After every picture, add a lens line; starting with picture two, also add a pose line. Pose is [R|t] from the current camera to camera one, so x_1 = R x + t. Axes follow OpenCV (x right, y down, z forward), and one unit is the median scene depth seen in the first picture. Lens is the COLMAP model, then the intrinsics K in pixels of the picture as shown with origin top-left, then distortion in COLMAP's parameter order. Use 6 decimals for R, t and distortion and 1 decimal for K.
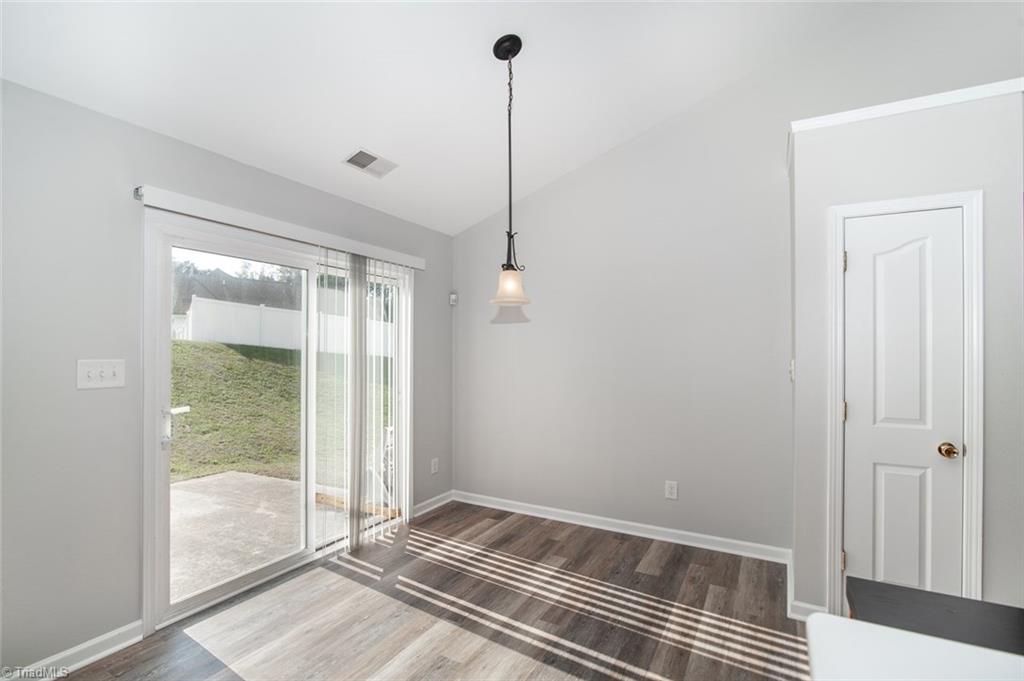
lens RADIAL K [[463.7, 0, 514.3], [0, 463.7, 345.3], [0, 0, 1]] dist [0.003418, -0.000419]
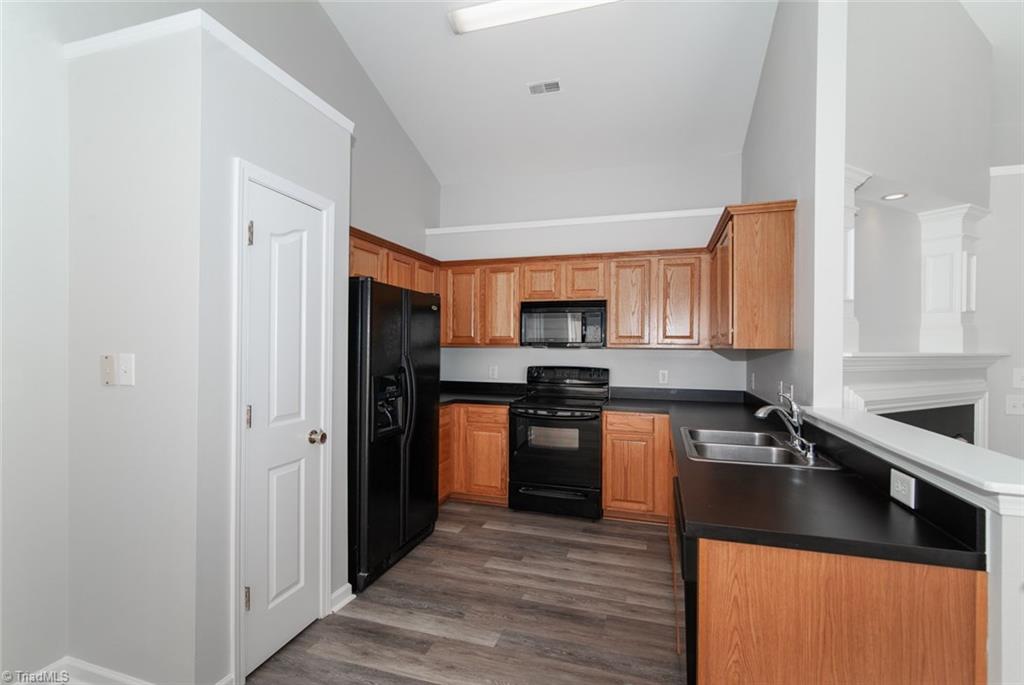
lens RADIAL K [[463.7, 0, 510.4], [0, 463.7, 346.3], [0, 0, 1]] dist [0.003418, -0.000419]
pose [[-0.204646, 0.003370, 0.978830, -0.176546], [-0.020169, 0.999767, -0.007659, 0.015918], [-0.978628, -0.021309, -0.204530, 0.704295]]
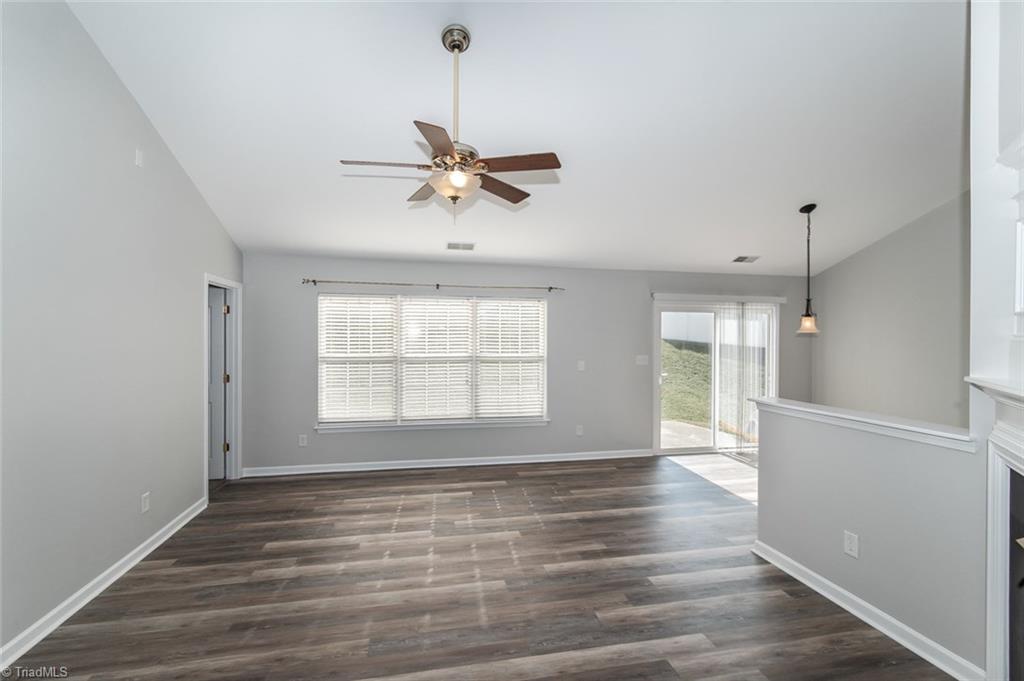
lens RADIAL K [[463.7, 0, 508.6], [0, 463.7, 342.9], [0, 0, 1]] dist [0.003418, -0.000419]
pose [[0.648109, 0.006965, -0.761515, 0.707065], [0.004160, 0.999911, 0.012687, -0.075730], [0.761536, -0.011390, 0.648023, -1.376707]]
